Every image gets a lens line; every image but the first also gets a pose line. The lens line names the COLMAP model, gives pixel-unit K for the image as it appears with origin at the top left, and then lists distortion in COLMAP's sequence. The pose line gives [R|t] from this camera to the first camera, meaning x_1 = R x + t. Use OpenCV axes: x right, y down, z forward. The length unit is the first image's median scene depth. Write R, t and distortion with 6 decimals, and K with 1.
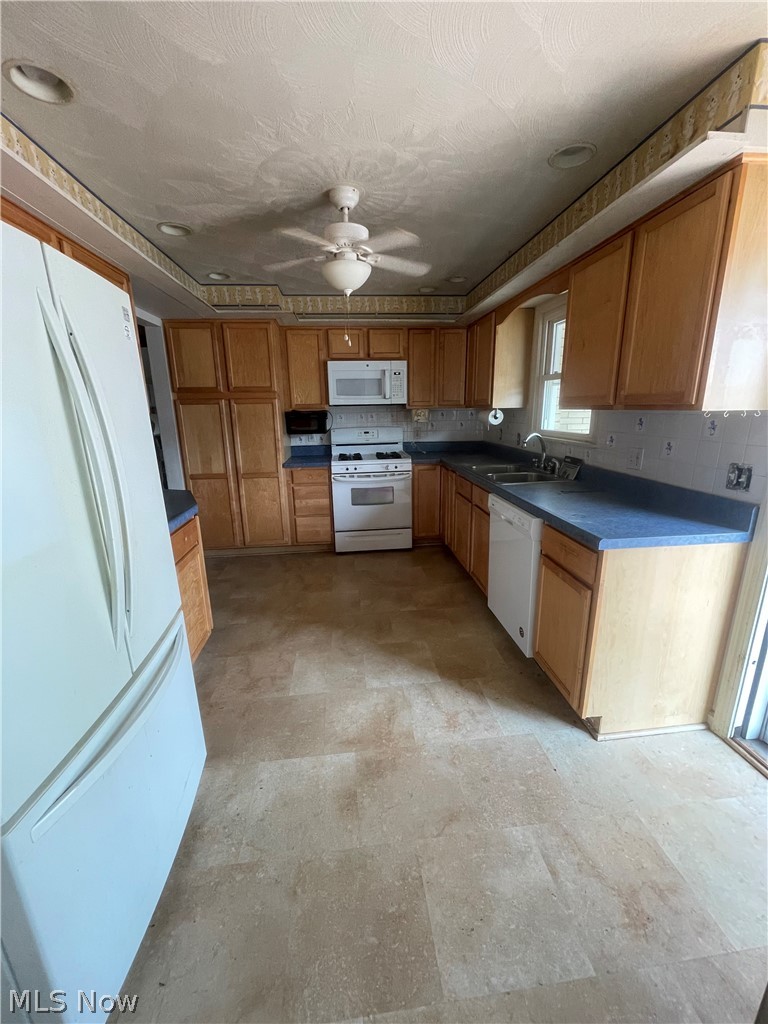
lens RADIAL K [[411.5, 0, 385.7], [0, 411.5, 512.3], [0, 0, 1]] dist [-0.000913, -0.000087]
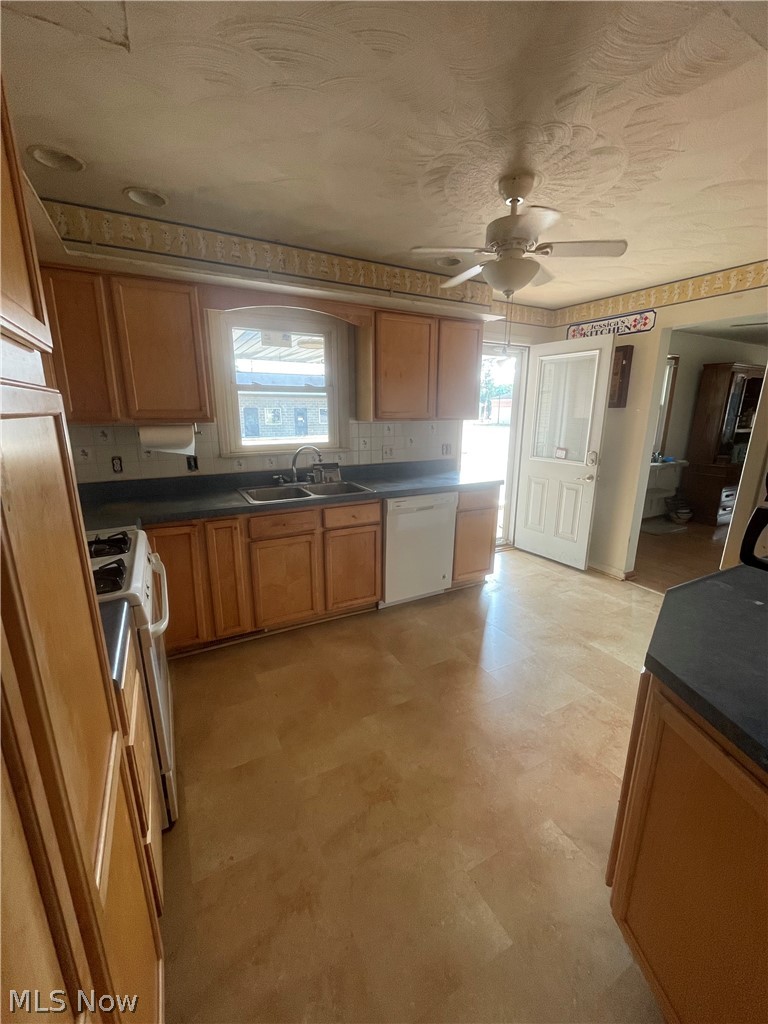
lens RADIAL K [[411.5, 0, 383.1], [0, 411.5, 515.1], [0, 0, 1]] dist [-0.000913, -0.000087]
pose [[-0.372996, -0.217941, 0.901874, -0.670005], [0.237946, 0.917045, 0.320017, -0.331183], [-0.896803, 0.333962, -0.290196, 1.238114]]
